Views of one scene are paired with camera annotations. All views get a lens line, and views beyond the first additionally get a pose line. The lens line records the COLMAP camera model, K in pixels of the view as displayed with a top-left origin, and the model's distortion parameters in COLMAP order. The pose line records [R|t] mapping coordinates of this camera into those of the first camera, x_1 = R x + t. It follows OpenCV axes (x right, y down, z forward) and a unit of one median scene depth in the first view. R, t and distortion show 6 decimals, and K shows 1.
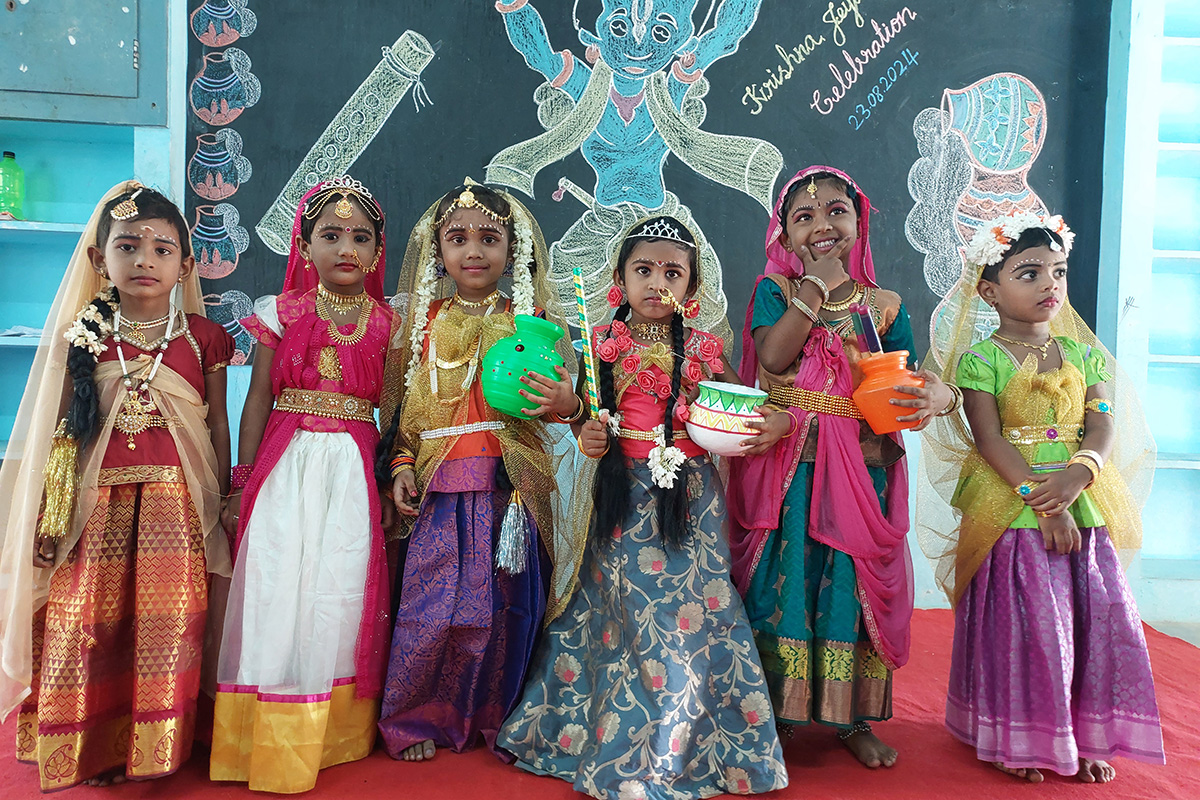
lens RADIAL K [[853.2, 0, 590.2], [0, 853.2, 402.2], [0, 0, 1]] dist [0.085396, -0.121318]
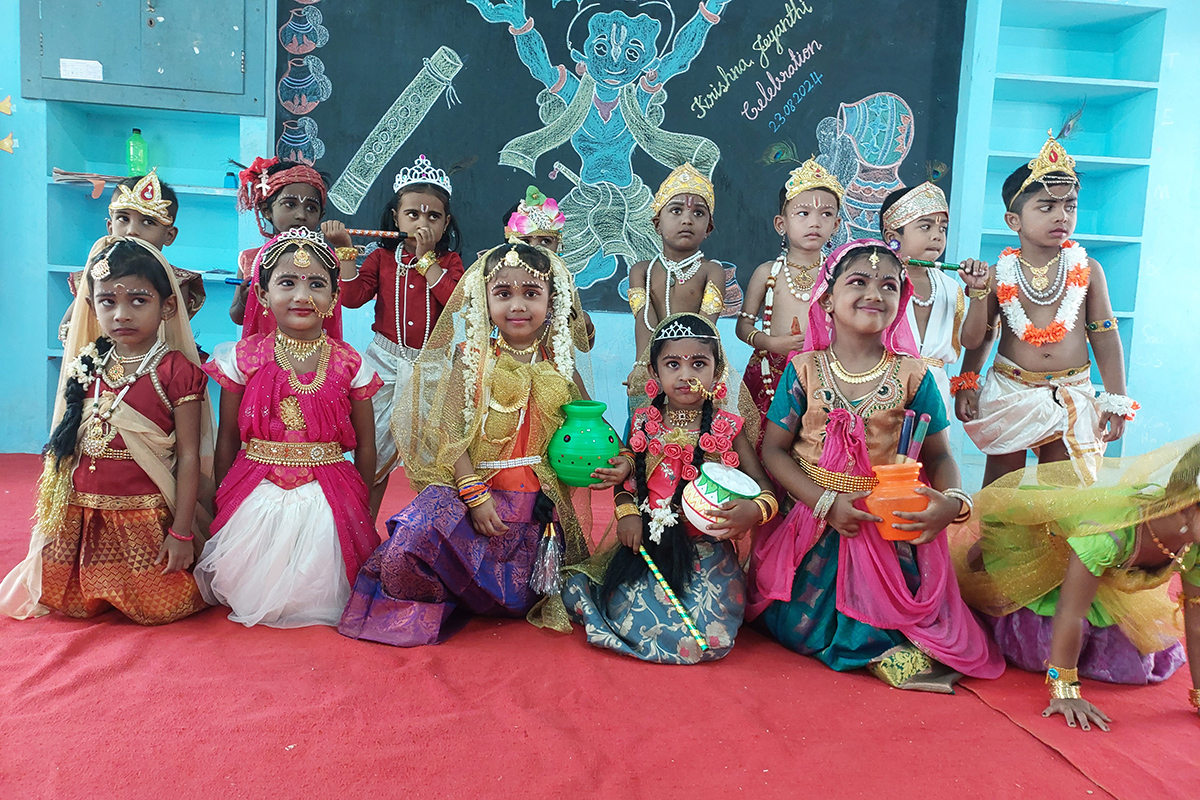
lens RADIAL K [[853.2, 0, 590.2], [0, 853.2, 402.2], [0, 0, 1]] dist [0.085396, -0.121318]
pose [[0.999029, 0.019449, 0.039524, -0.025564], [-0.021912, 0.997781, 0.062869, 0.028361], [-0.038213, -0.063674, 0.997239, -0.365555]]
